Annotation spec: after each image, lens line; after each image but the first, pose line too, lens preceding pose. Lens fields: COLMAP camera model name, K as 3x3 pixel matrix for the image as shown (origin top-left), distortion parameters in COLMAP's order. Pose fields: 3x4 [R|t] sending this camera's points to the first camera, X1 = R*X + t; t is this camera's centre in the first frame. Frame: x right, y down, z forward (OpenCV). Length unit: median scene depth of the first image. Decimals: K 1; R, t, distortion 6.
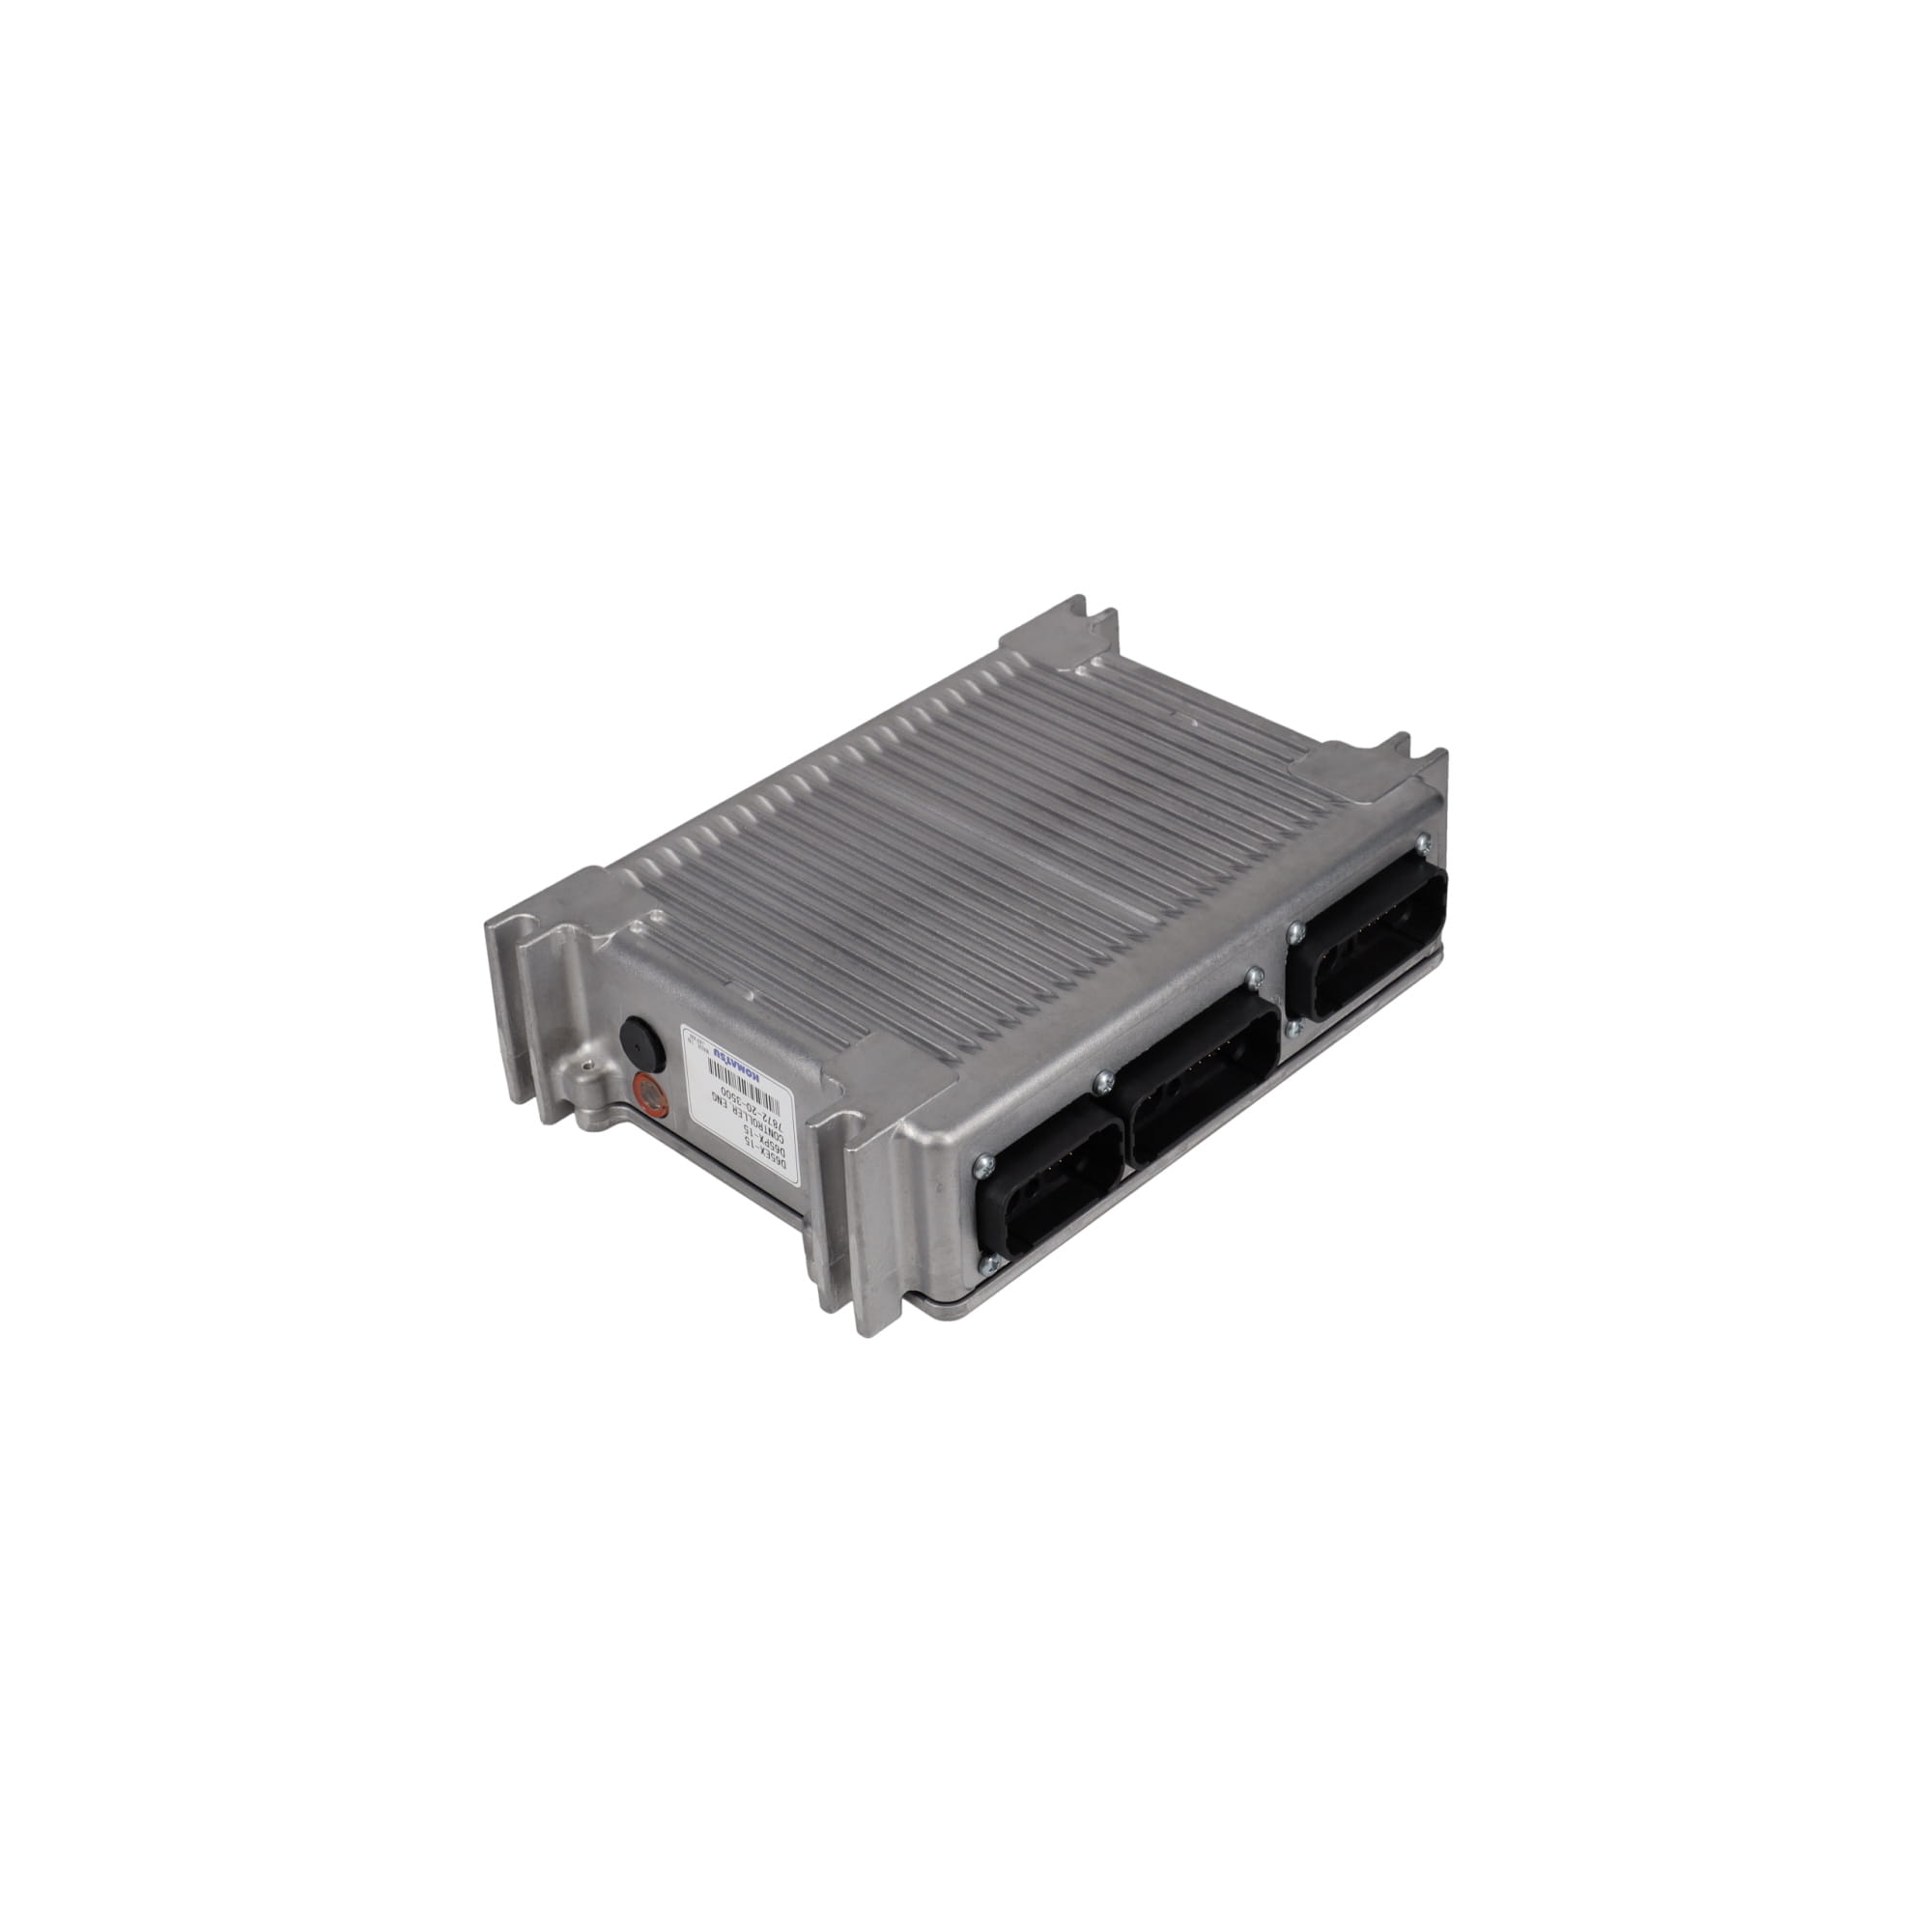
lens RADIAL K [[2900.7, 0, 966.0], [0, 2900.7, 966.0], [0, 0, 1]] dist [0.021394, 0.032146]
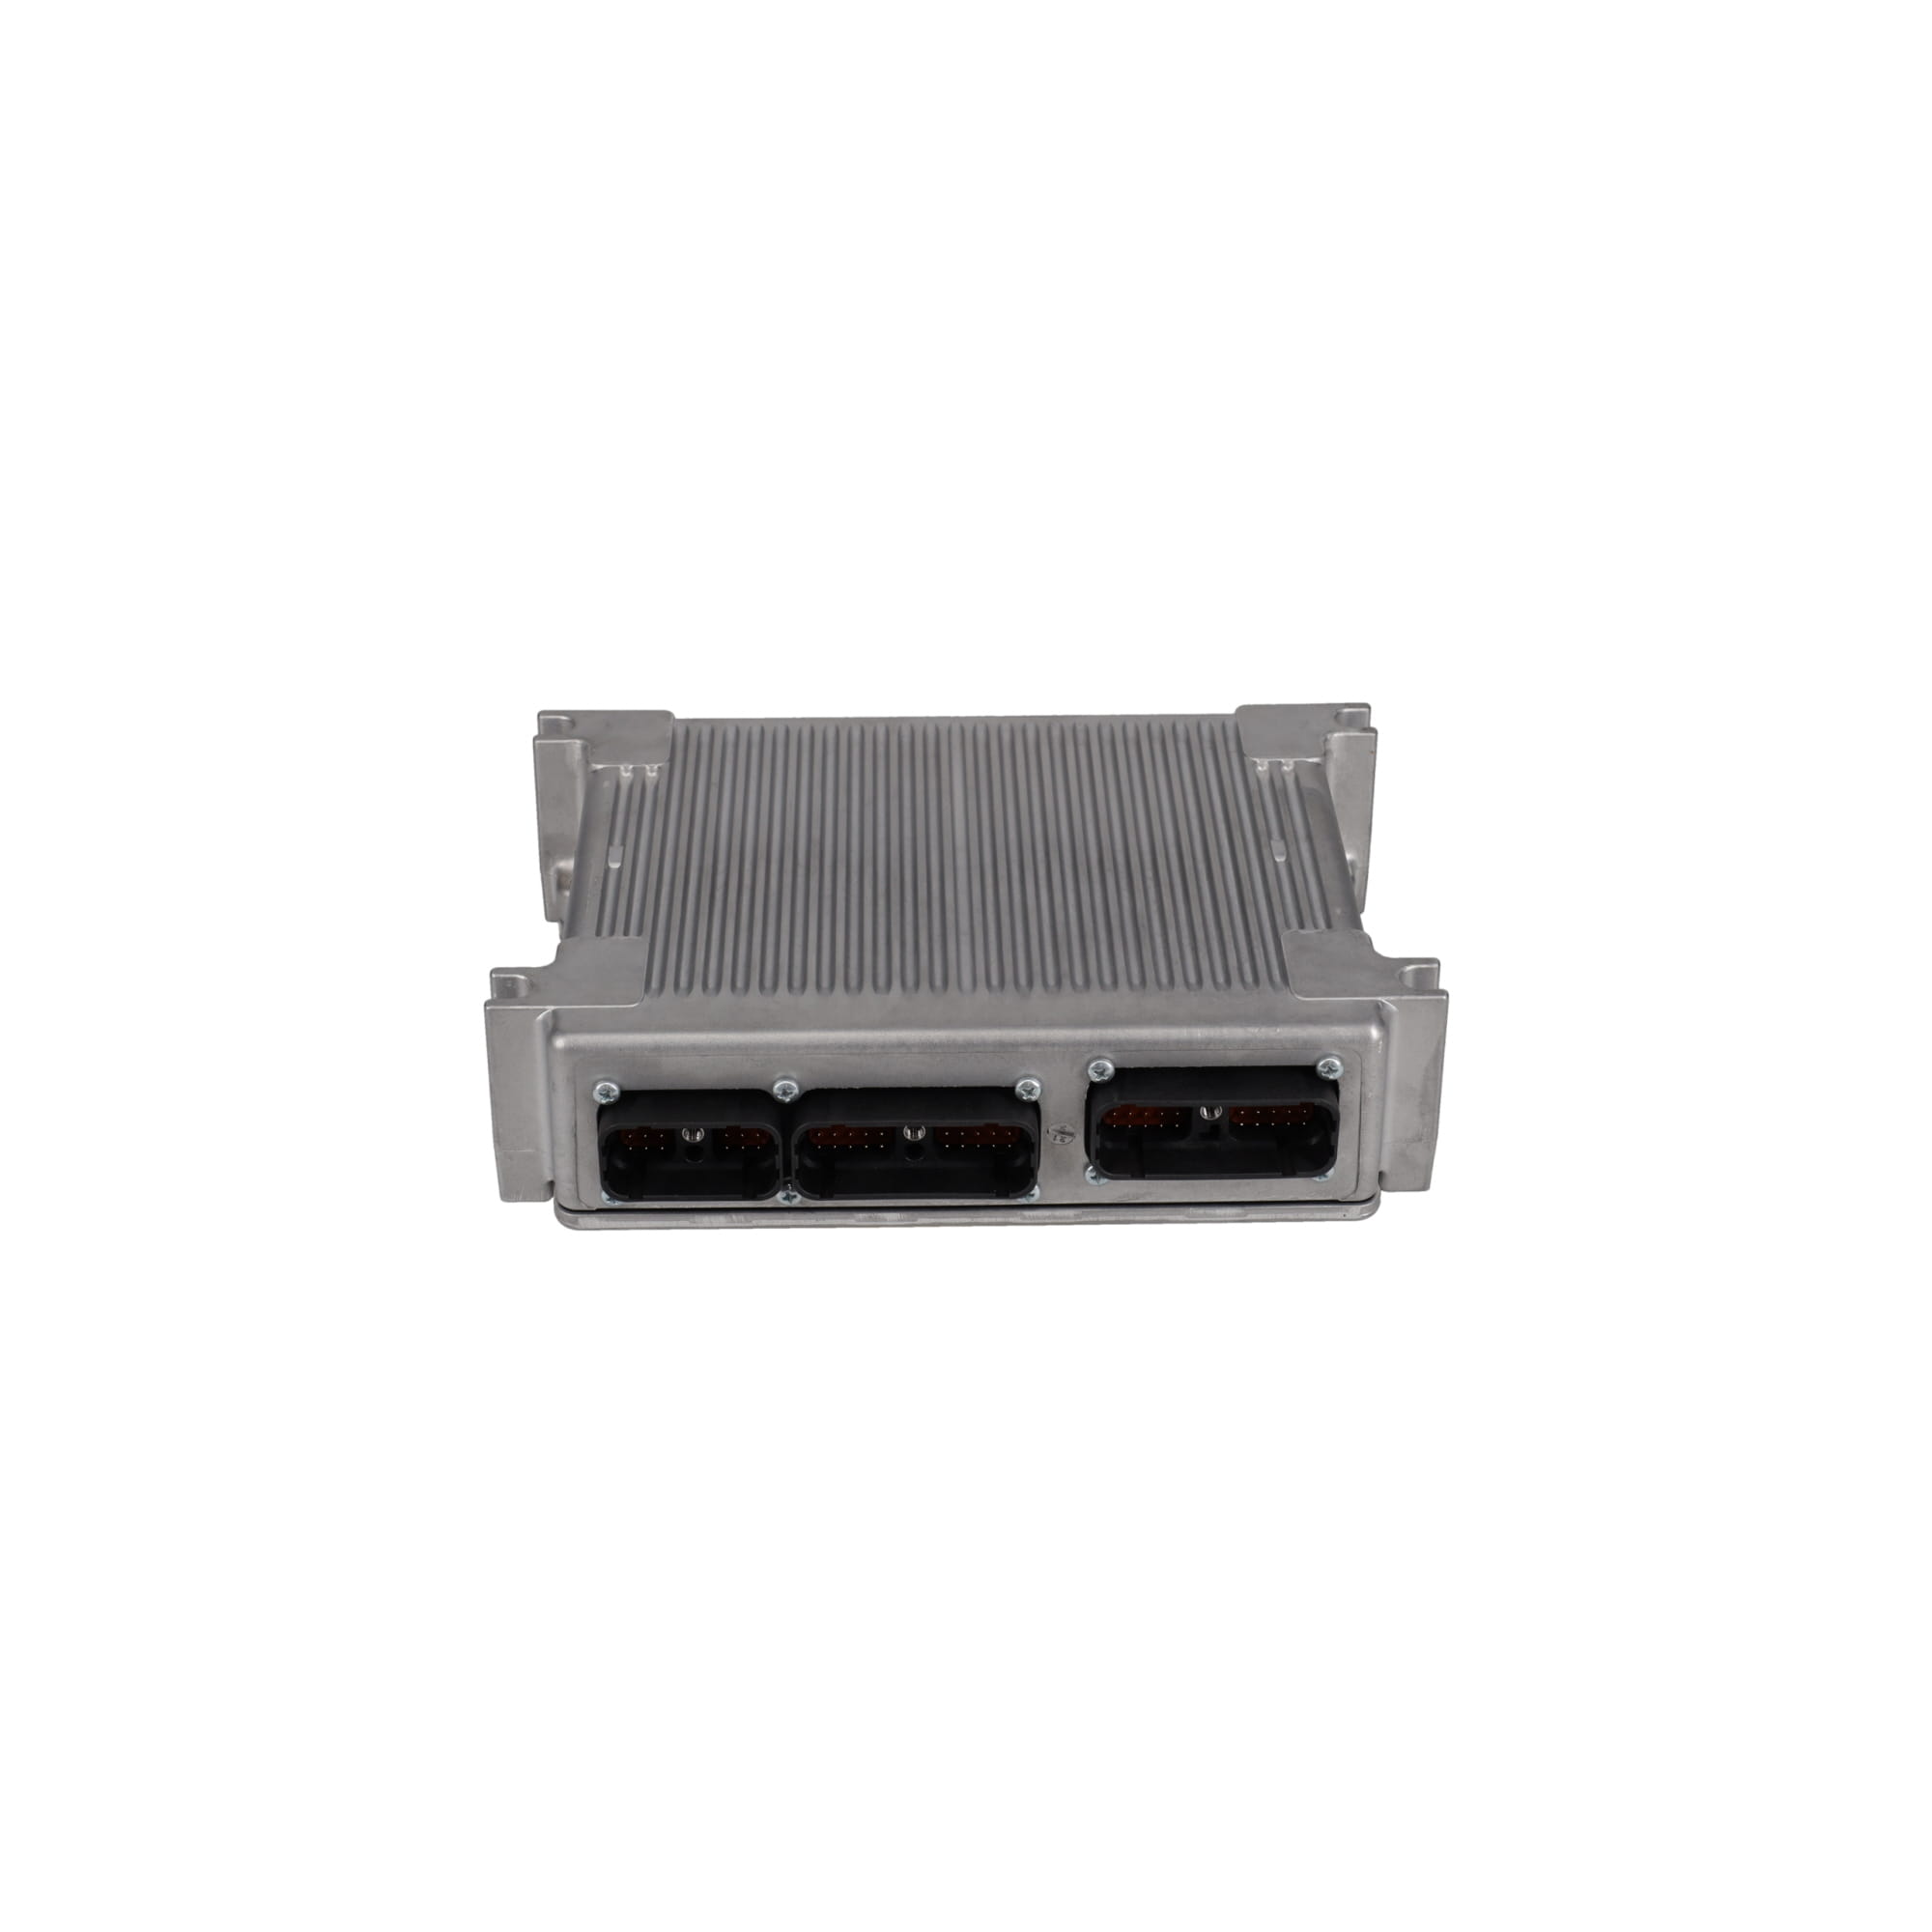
lens RADIAL K [[2900.7, 0, 966.0], [0, 2900.7, 966.0], [0, 0, 1]] dist [0.021394, 0.032146]
pose [[0.714094, 0.435990, -0.547707, 0.537008], [-0.438519, 0.888449, 0.135494, -0.136834], [0.545684, 0.143425, 0.825626, 0.212107]]
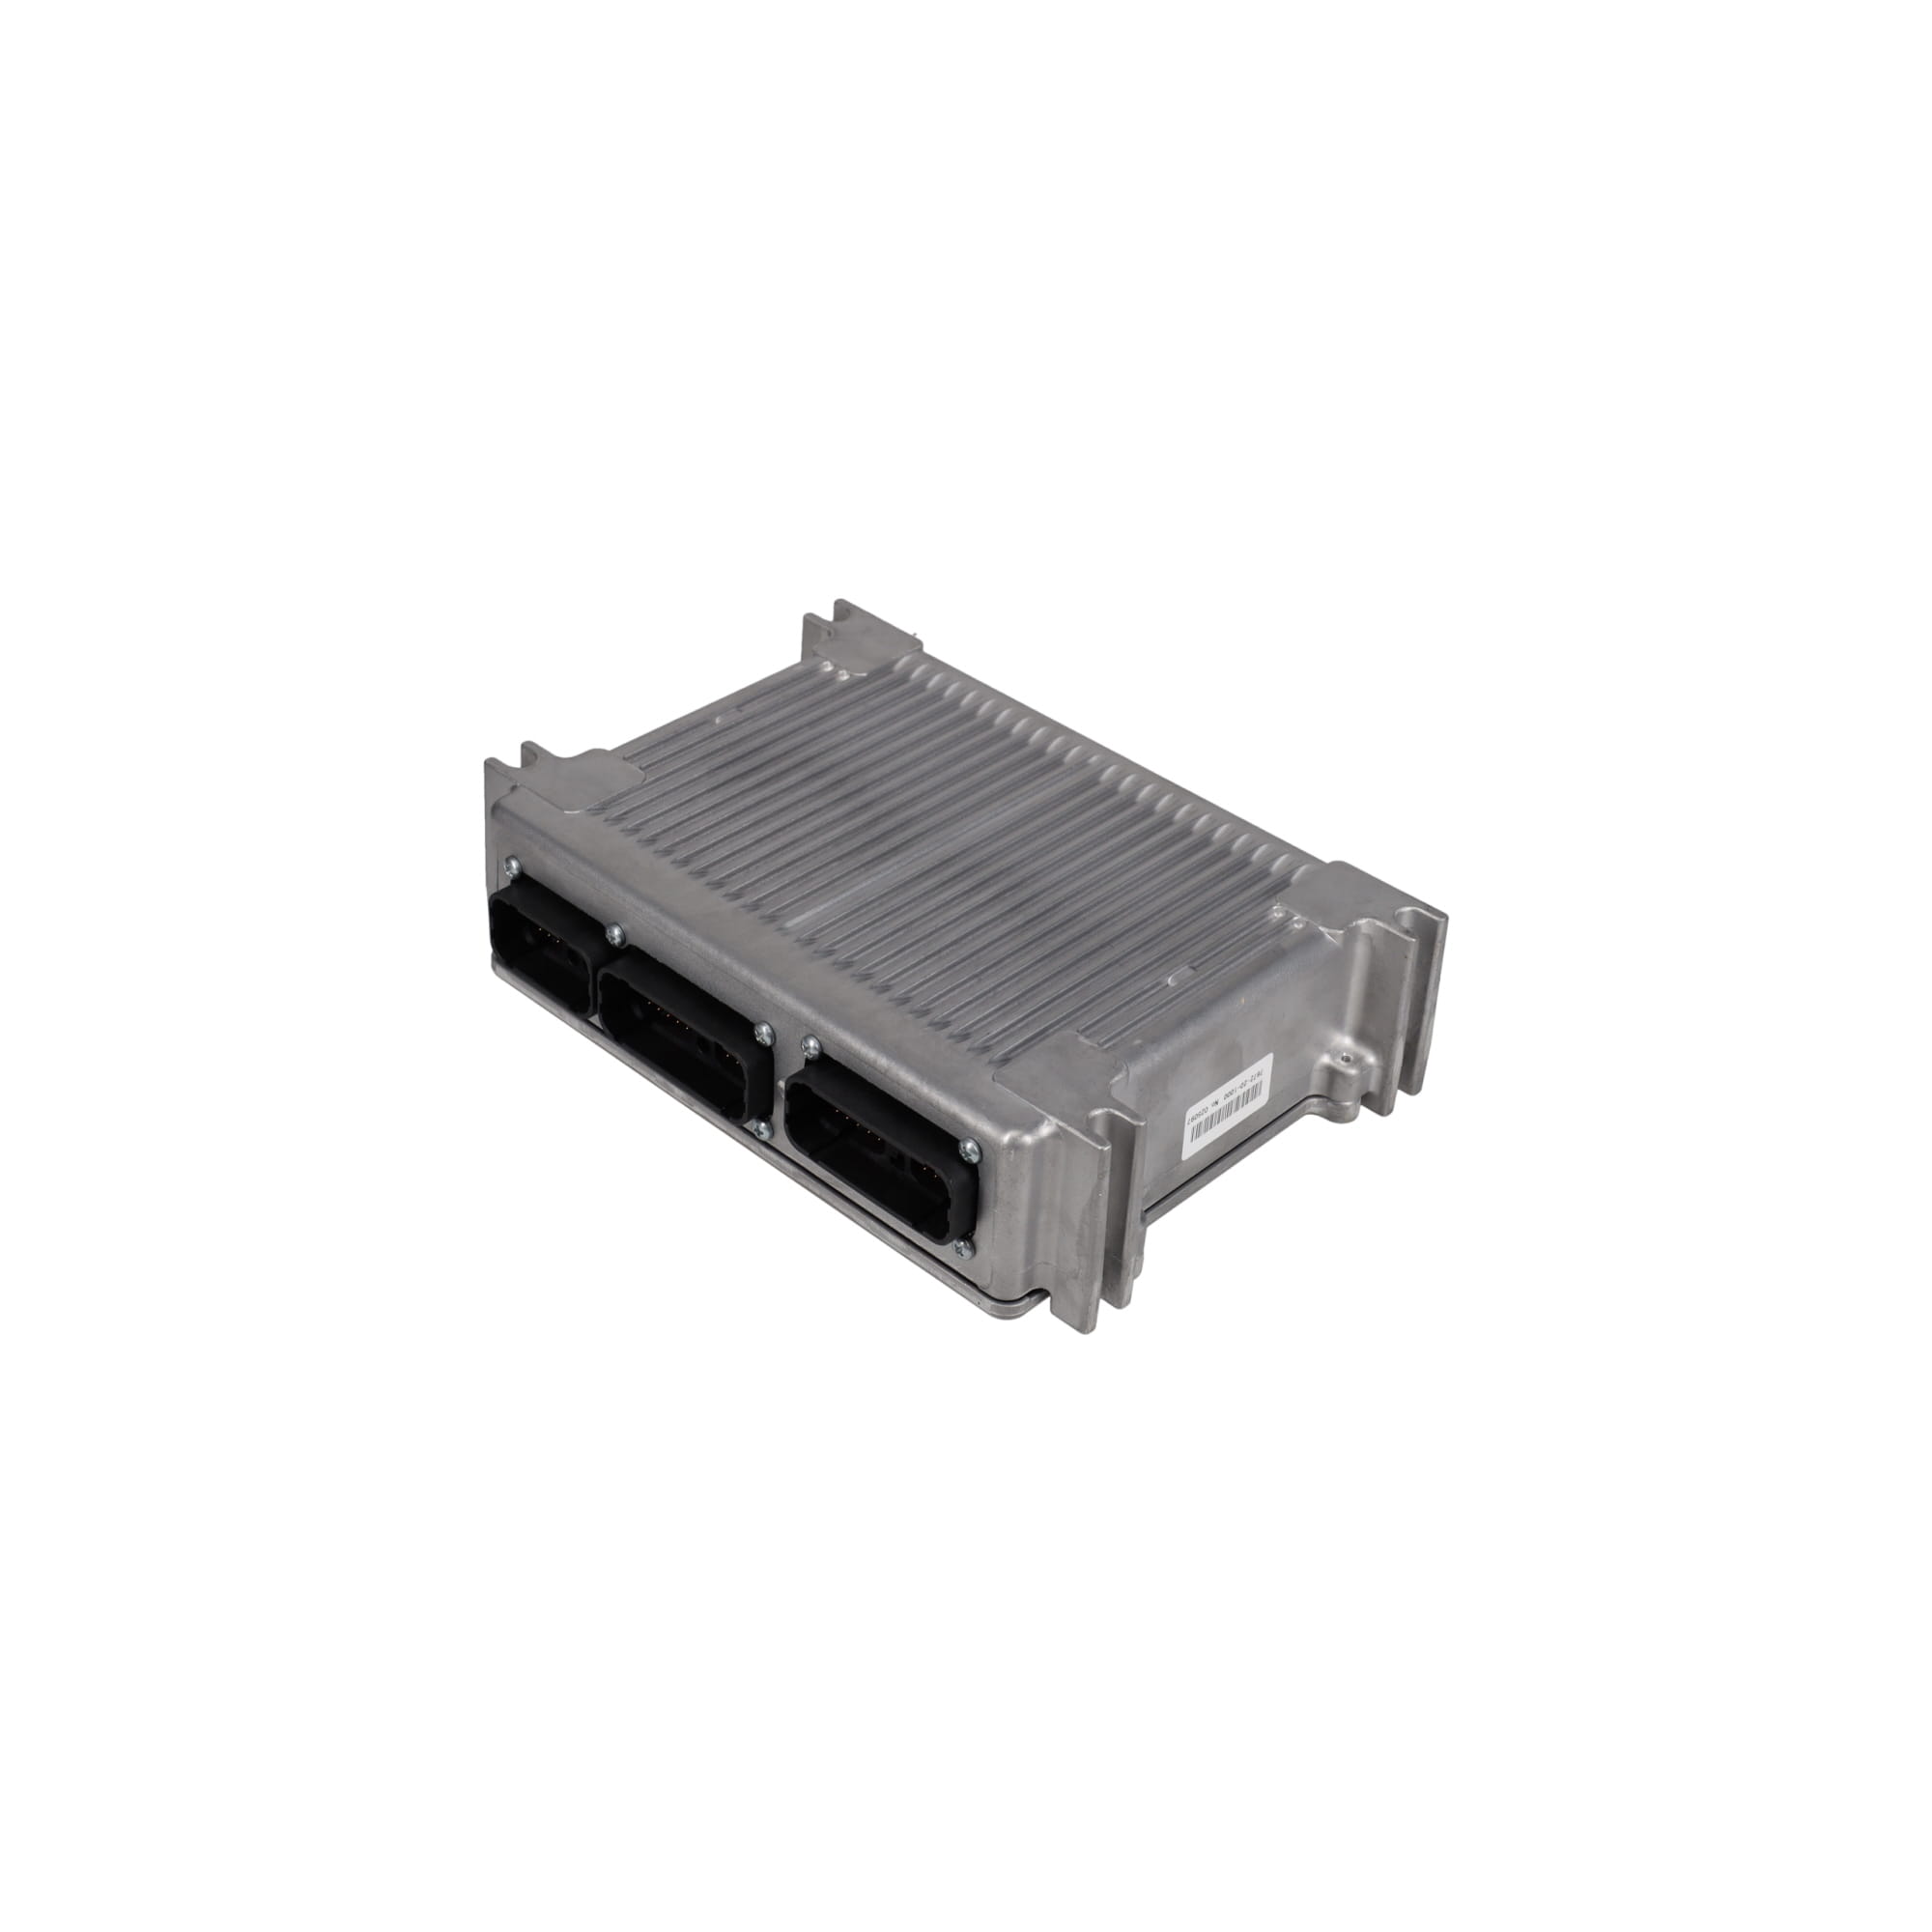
lens RADIAL K [[2900.7, 0, 966.0], [0, 2900.7, 966.0], [0, 0, 1]] dist [0.021394, 0.032146]
pose [[0.003479, 0.620493, -0.784204, 0.806996], [-0.626585, 0.612526, 0.481875, -0.495878], [0.779345, 0.489694, 0.390922, 0.618773]]
